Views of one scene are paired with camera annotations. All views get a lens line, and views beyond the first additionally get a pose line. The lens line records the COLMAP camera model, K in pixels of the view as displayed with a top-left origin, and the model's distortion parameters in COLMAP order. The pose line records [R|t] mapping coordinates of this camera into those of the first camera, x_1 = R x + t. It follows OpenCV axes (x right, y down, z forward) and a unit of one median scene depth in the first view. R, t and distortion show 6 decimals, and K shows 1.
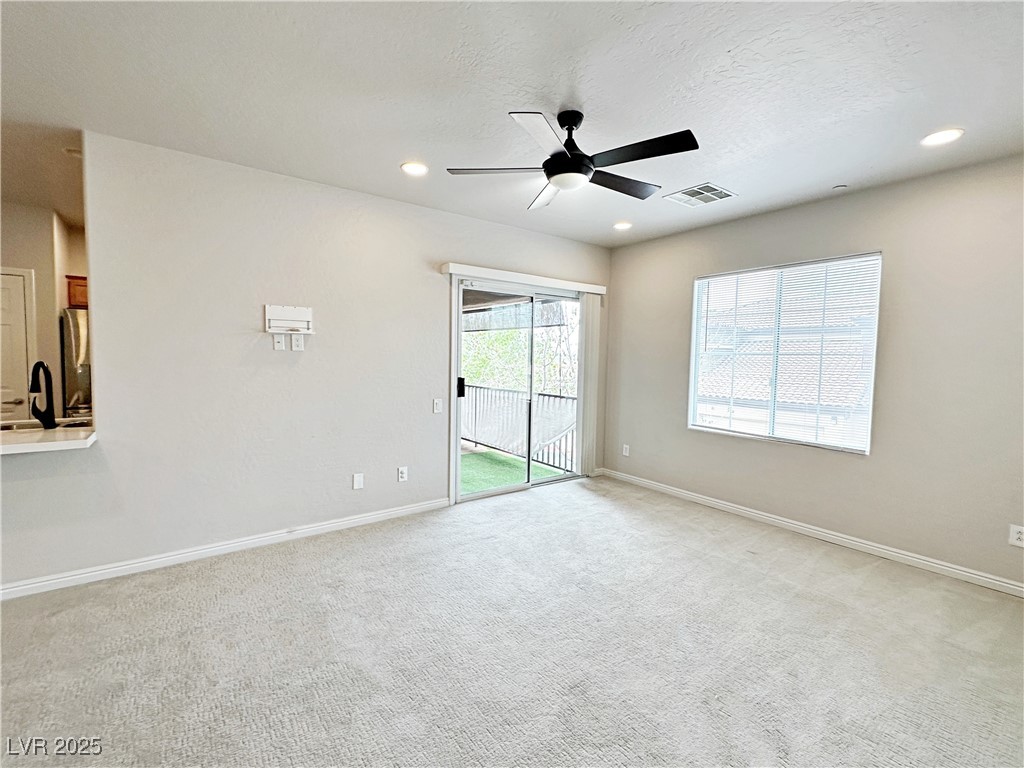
lens RADIAL K [[456.3, 0, 512.0], [0, 456.3, 384.0], [0, 0, 1]] dist [-0.003177, -0.000042]
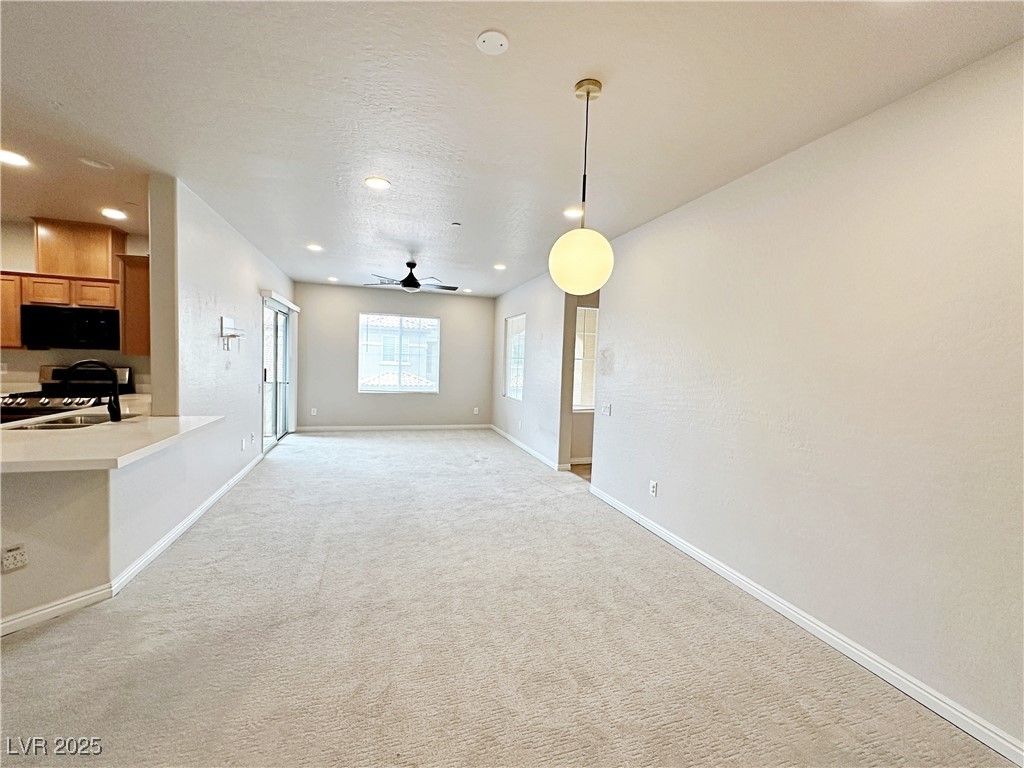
lens RADIAL K [[419.5, 0, 512.0], [0, 419.5, 384.0], [0, 0, 1]] dist [-0.004462, -0.000085]
pose [[0.327026, -0.057736, 0.943250, -1.392148], [0.025376, 0.998309, 0.052308, -0.017902], [-0.944675, 0.006830, 0.327938, -0.213737]]
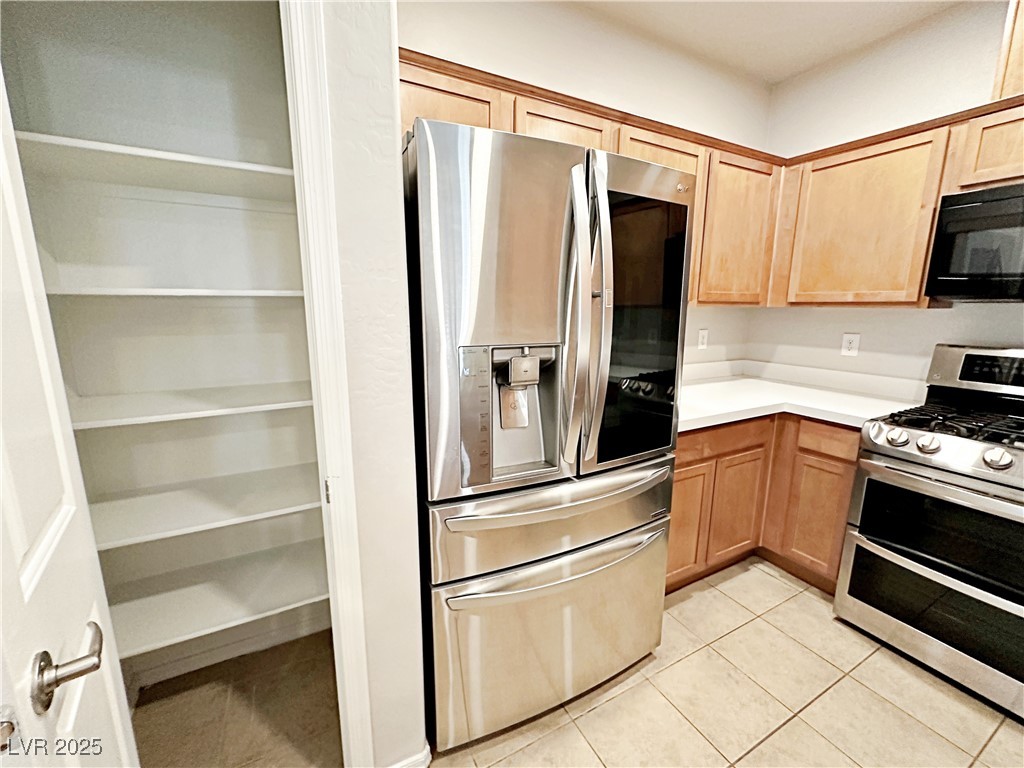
lens RADIAL K [[419.5, 0, 512.0], [0, 419.5, 384.0], [0, 0, 1]] dist [-0.004462, -0.000085]
pose [[0.988778, 0.014235, -0.148713, -1.129169], [0.004961, 0.991772, 0.127919, -0.066011], [0.149311, -0.127222, 0.980572, 0.946564]]
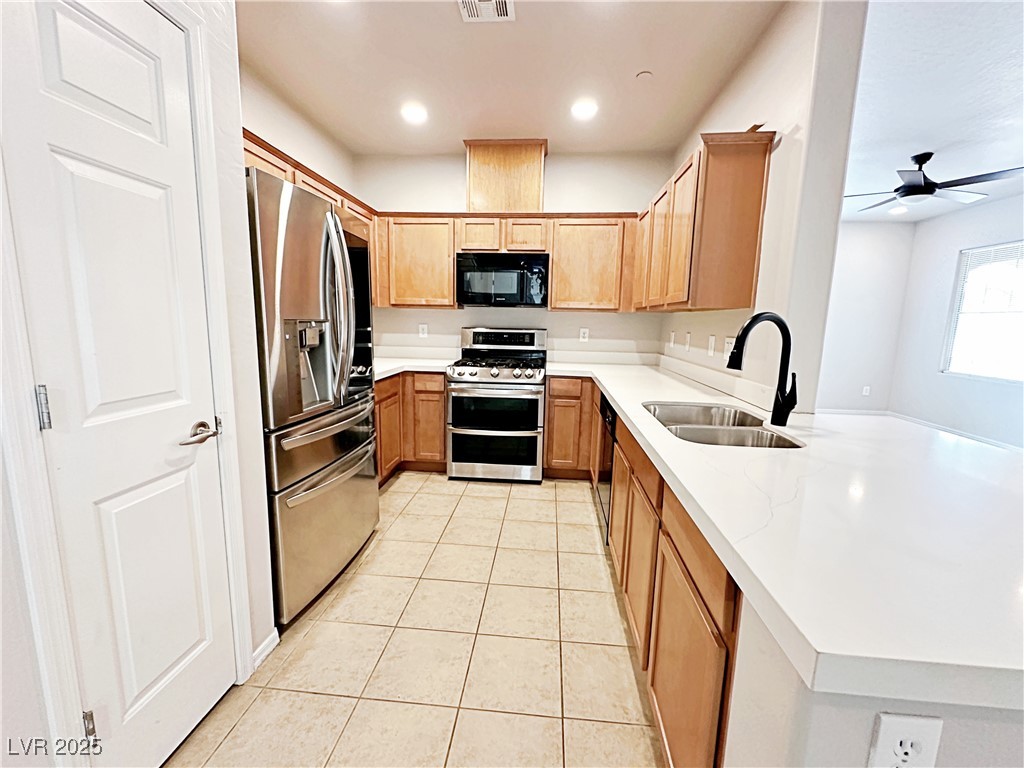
lens RADIAL K [[429.3, 0, 512.0], [0, 429.3, 384.0], [0, 0, 1]] dist [-0.005070, 0.000562]
pose [[0.665657, -0.115062, 0.737334, -1.406633], [0.033096, 0.991622, 0.124865, -0.033560], [-0.745523, -0.058714, 0.663888, 0.737376]]
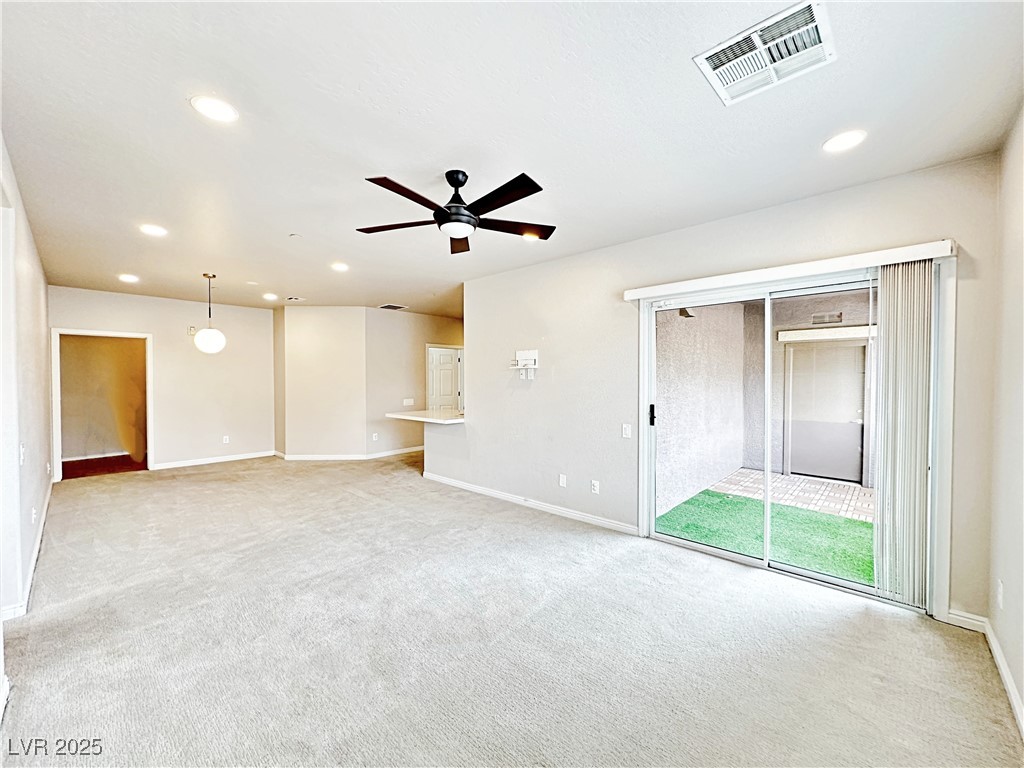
lens RADIAL K [[410.4, 0, 512.0], [0, 410.4, 384.0], [0, 0, 1]] dist [-0.001284, -0.000045]
pose [[0.181399, -0.002151, -0.983407, 0.845100], [-0.055783, 0.998365, -0.012474, -0.037994], [0.981826, 0.057120, 0.180983, 0.702387]]
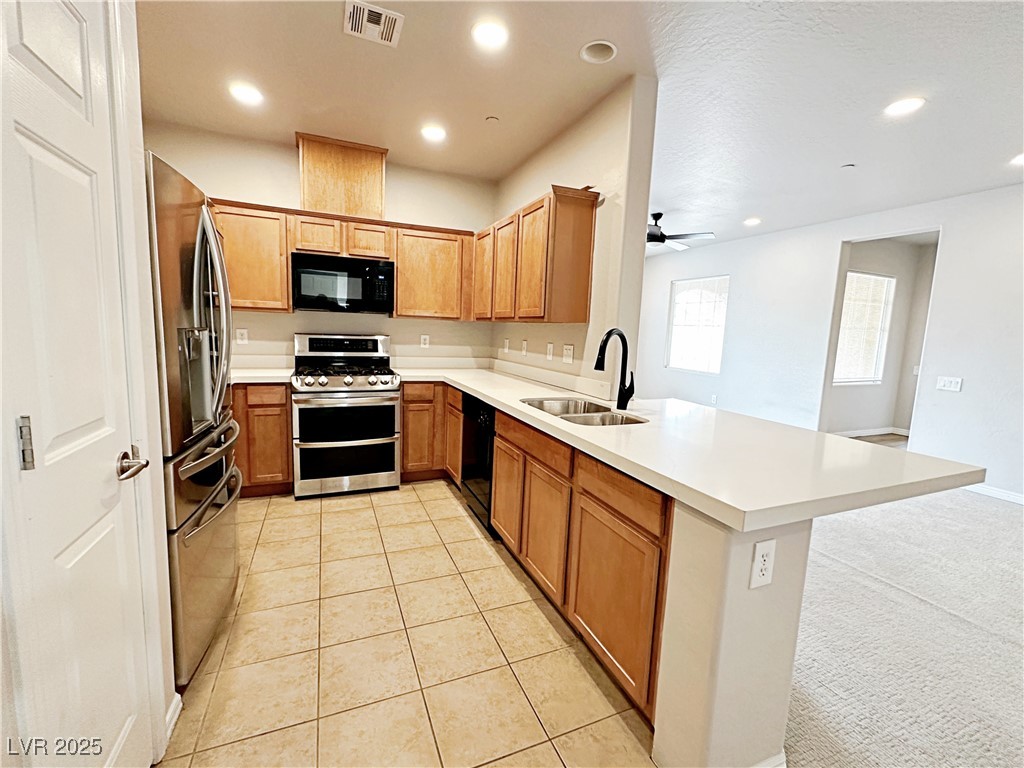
lens RADIAL K [[439.6, 0, 512.0], [0, 439.6, 384.0], [0, 0, 1]] dist [-0.001466, -0.000185]
pose [[0.235647, -0.129868, 0.963122, -1.554843], [0.019913, 0.991468, 0.128818, -0.049024], [-0.971635, -0.011177, 0.236223, 0.835632]]
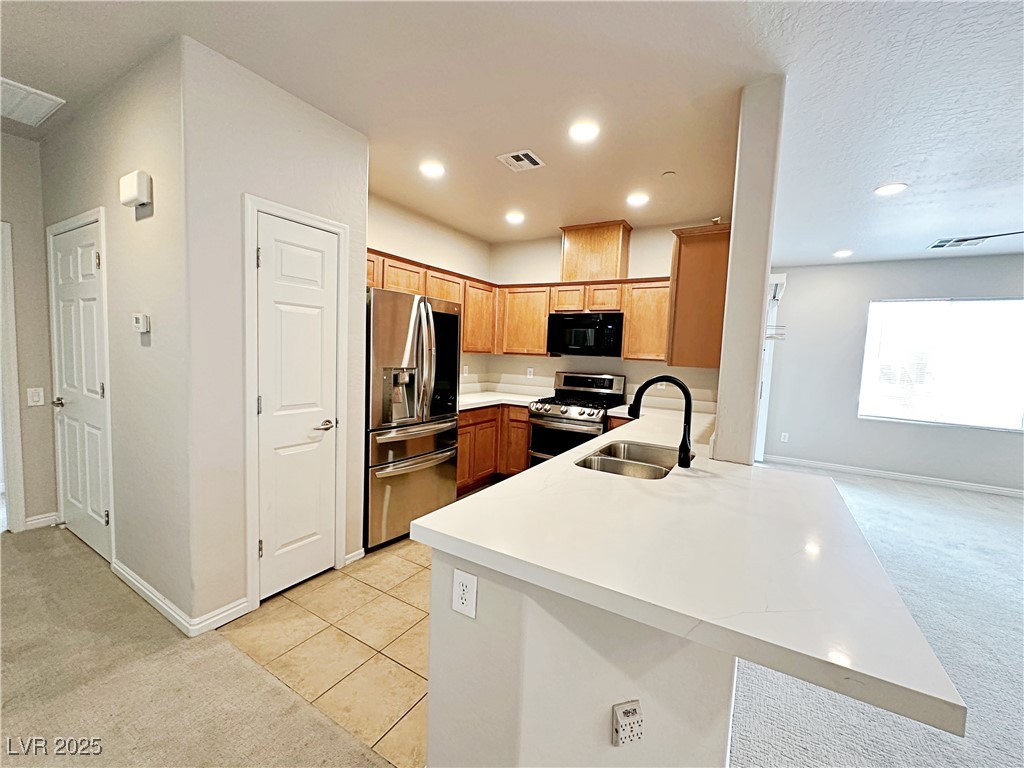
lens RADIAL K [[419.5, 0, 512.0], [0, 419.5, 384.0], [0, 0, 1]] dist [-0.004462, -0.000085]
pose [[0.924743, -0.010826, 0.380437, -1.294296], [-0.002379, 0.999411, 0.034222, -0.050628], [-0.380584, -0.032552, 0.924173, 0.391545]]
